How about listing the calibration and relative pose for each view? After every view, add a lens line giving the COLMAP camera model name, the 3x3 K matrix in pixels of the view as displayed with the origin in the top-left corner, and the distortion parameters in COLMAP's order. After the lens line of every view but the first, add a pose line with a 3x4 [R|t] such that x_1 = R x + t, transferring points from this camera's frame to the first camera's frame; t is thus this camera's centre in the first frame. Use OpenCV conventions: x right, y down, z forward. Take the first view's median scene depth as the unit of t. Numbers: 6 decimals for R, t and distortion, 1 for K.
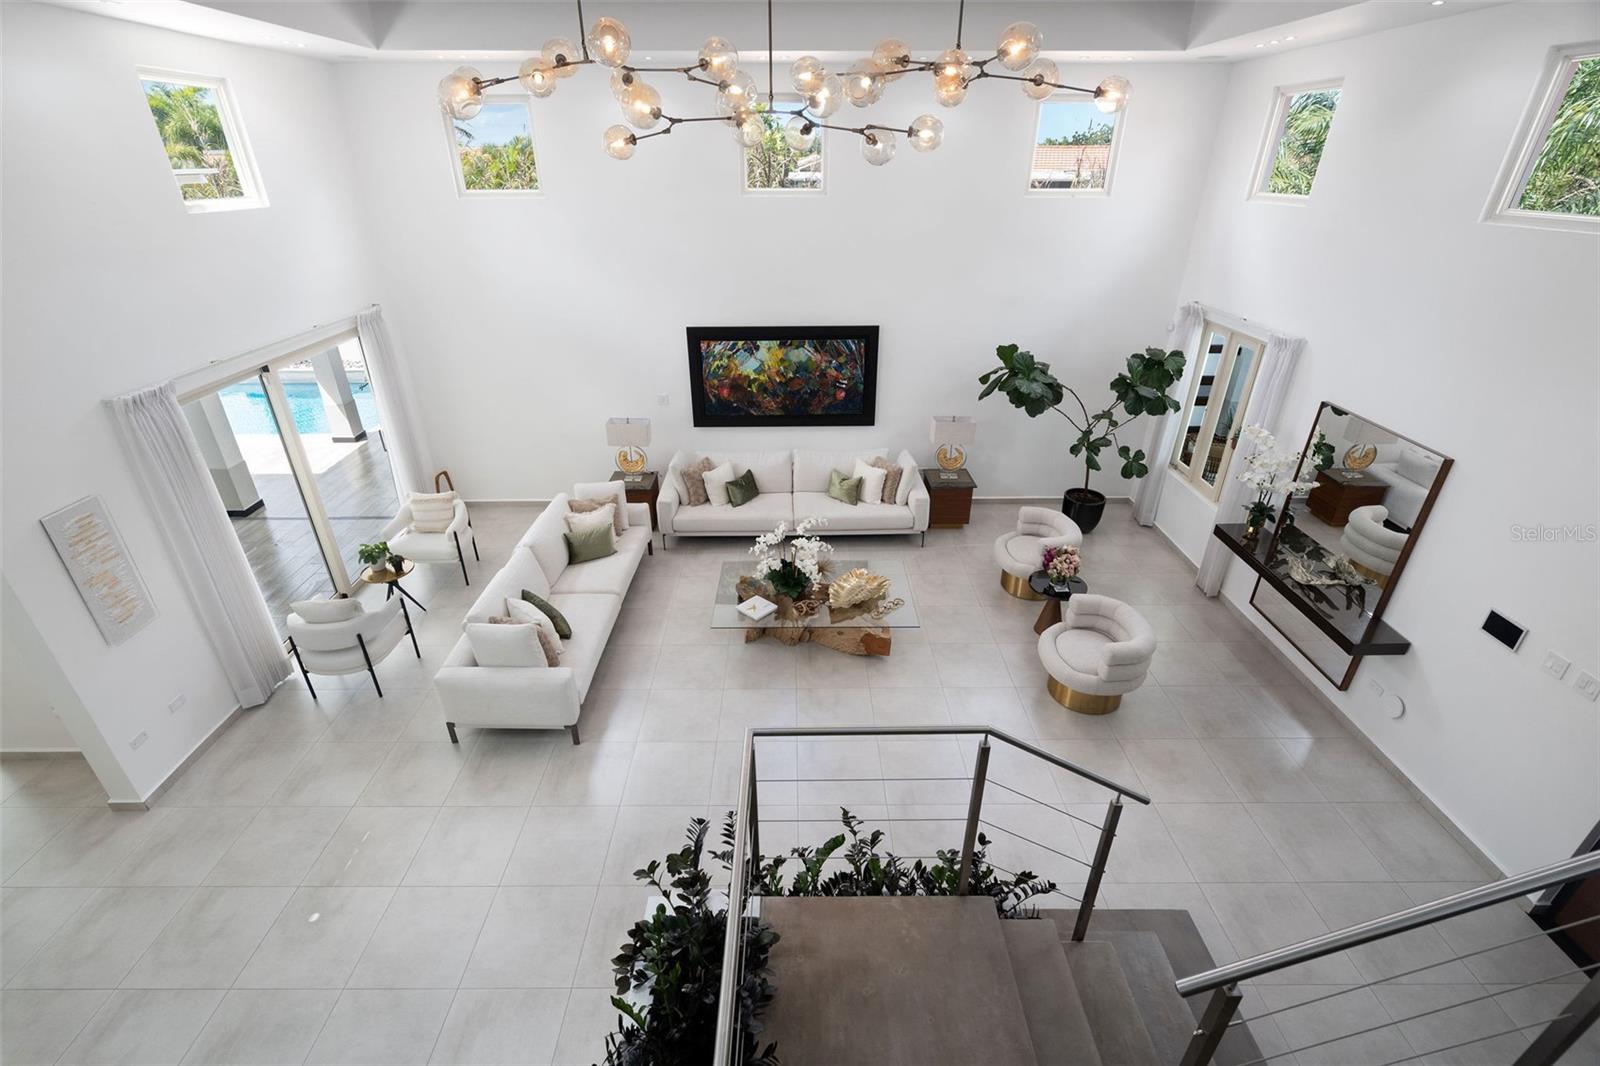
lens RADIAL K [[715.8, 0, 791.7], [0, 715.8, 534.5], [0, 0, 1]] dist [-0.002249, 0.000929]
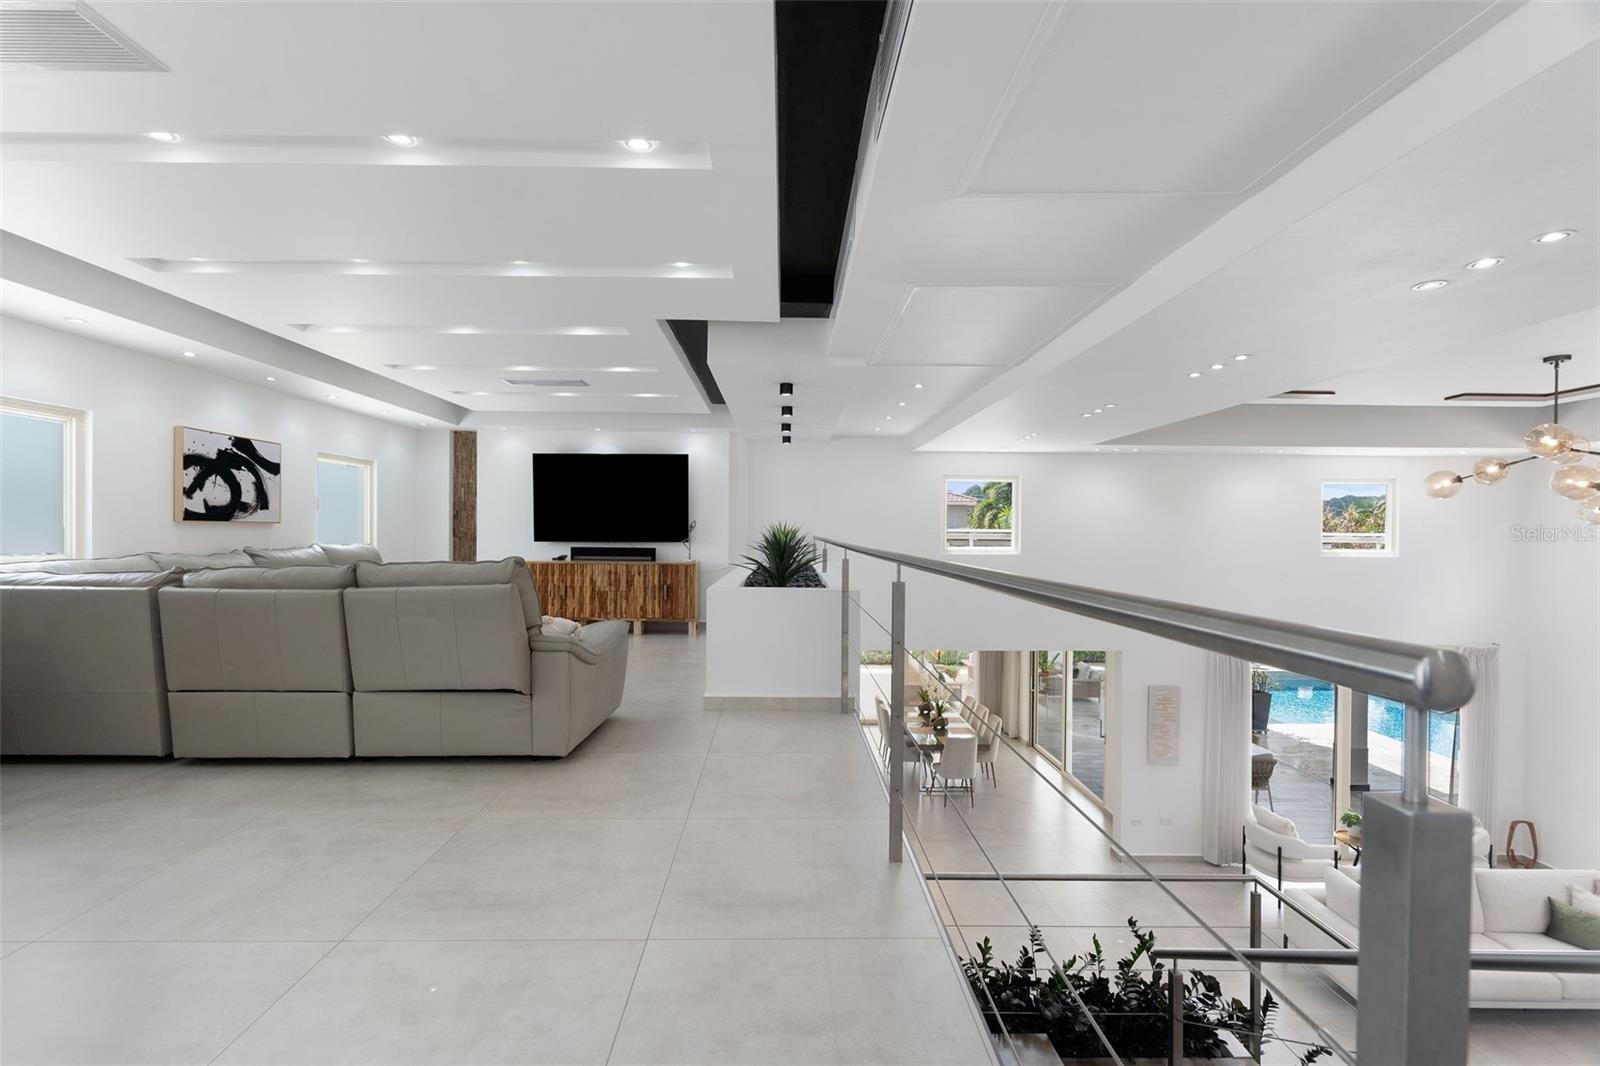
lens RADIAL K [[715.8, 0, 791.7], [0, 715.8, 534.5], [0, 0, 1]] dist [-0.002249, 0.000929]
pose [[0.010639, 0.007908, -0.999912, 0.469457], [-0.476534, 0.879154, 0.001883, 0.040819], [0.879091, 0.476472, 0.013122, -0.050760]]
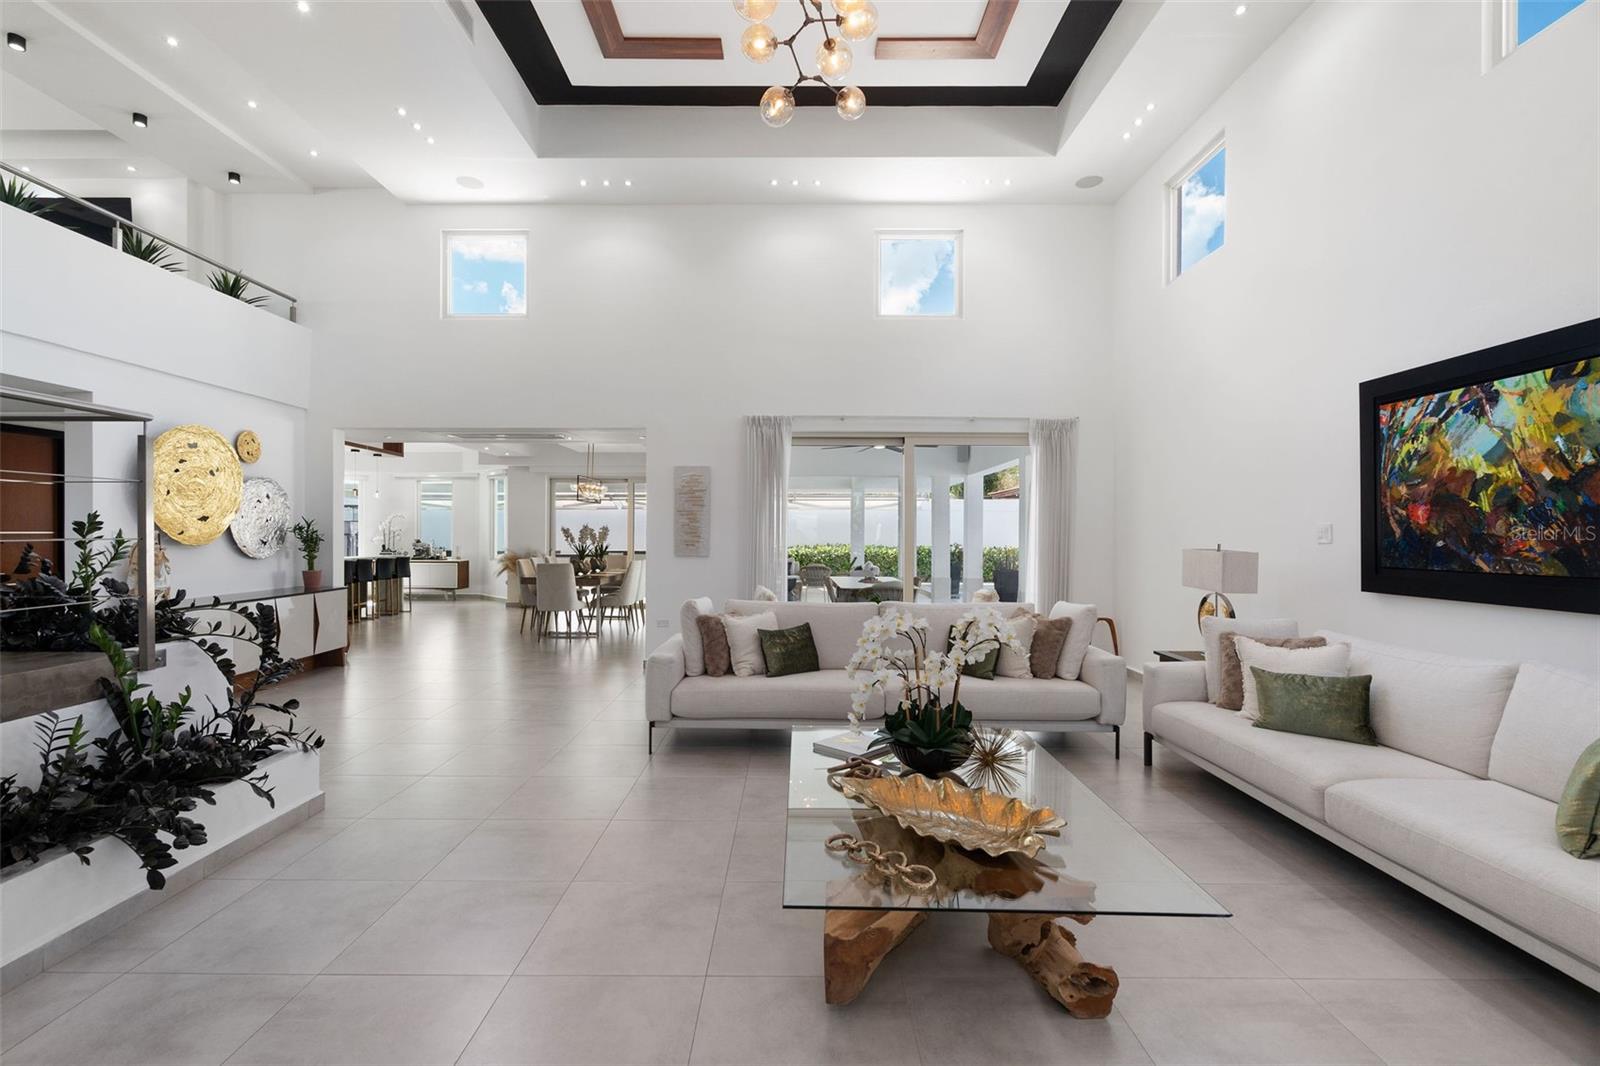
lens RADIAL K [[715.8, 0, 791.7], [0, 715.8, 534.5], [0, 0, 1]] dist [-0.002249, 0.000929]
pose [[-0.003781, 0.005305, -0.999979, 0.354020], [-0.471192, 0.882007, 0.006461, -0.008942], [0.882022, 0.471207, -0.000836, 0.682203]]
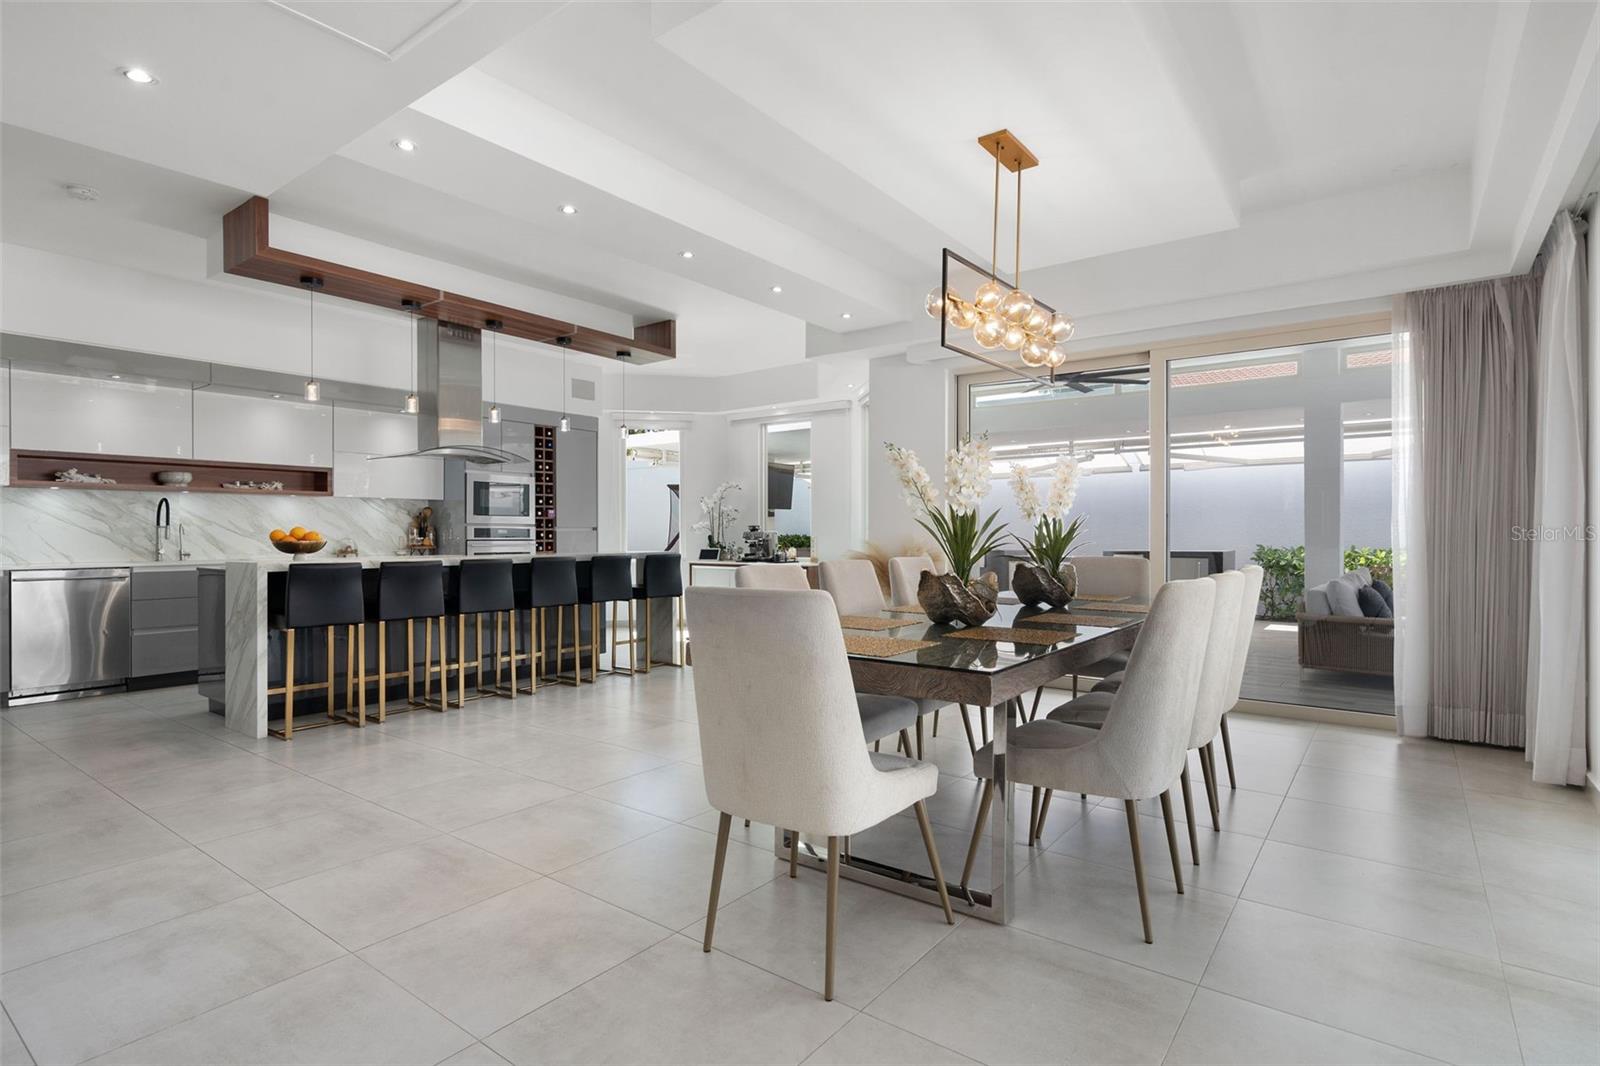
lens RADIAL K [[807.3, 0, 792.8], [0, 807.3, 533.7], [0, 0, 1]] dist [0.001444, 0.000158]
pose [[-0.608087, 0.003661, -0.793862, -0.549444], [-0.368381, 0.884508, 0.286253, 0.116894], [0.703225, 0.466511, -0.536509, 0.516440]]
